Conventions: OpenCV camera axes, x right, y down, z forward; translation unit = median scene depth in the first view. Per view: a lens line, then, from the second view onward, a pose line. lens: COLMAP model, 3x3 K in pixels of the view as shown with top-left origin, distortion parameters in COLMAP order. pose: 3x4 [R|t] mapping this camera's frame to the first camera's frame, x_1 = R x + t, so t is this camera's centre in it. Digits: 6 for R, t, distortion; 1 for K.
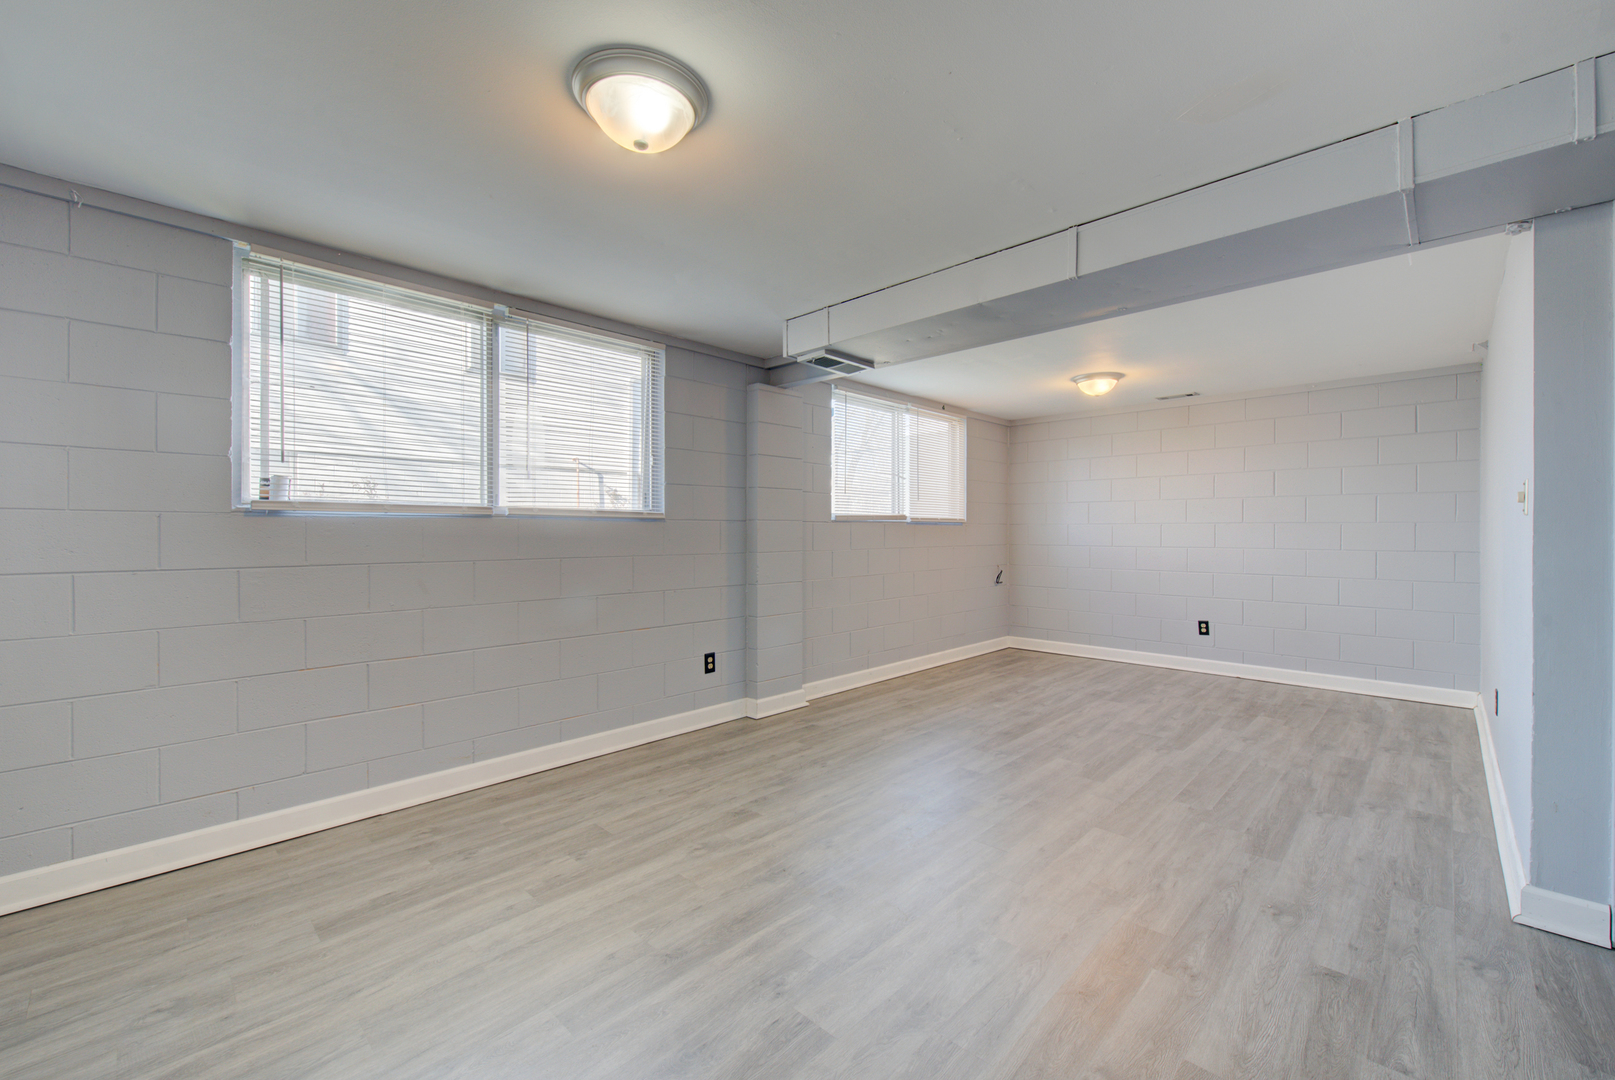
lens RADIAL K [[661.3, 0, 813.5], [0, 661.3, 529.8], [0, 0, 1]] dist [-0.003870, -0.001138]
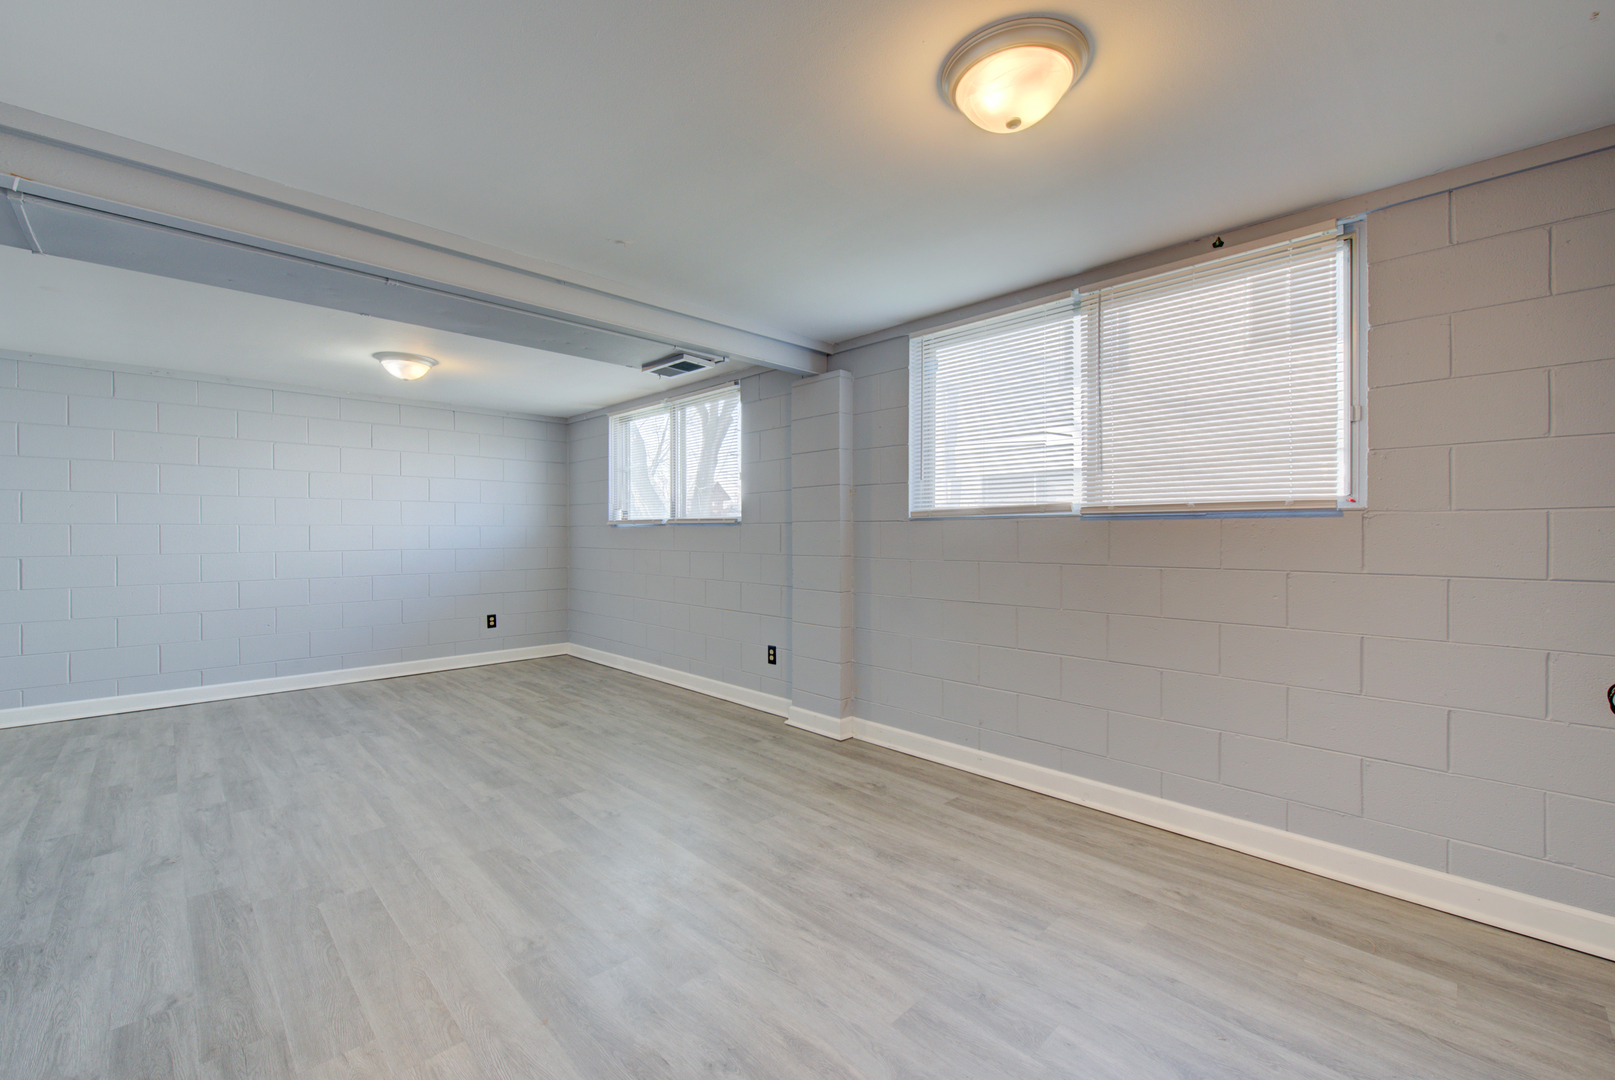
lens RADIAL K [[661.3, 0, 811.7], [0, 661.3, 541.2], [0, 0, 1]] dist [-0.003870, -0.001138]
pose [[-0.025461, 0.012395, -0.999599, 1.151781], [0.001521, 0.999922, 0.012360, 0.002555], [0.999675, -0.001205, -0.025478, 1.367878]]
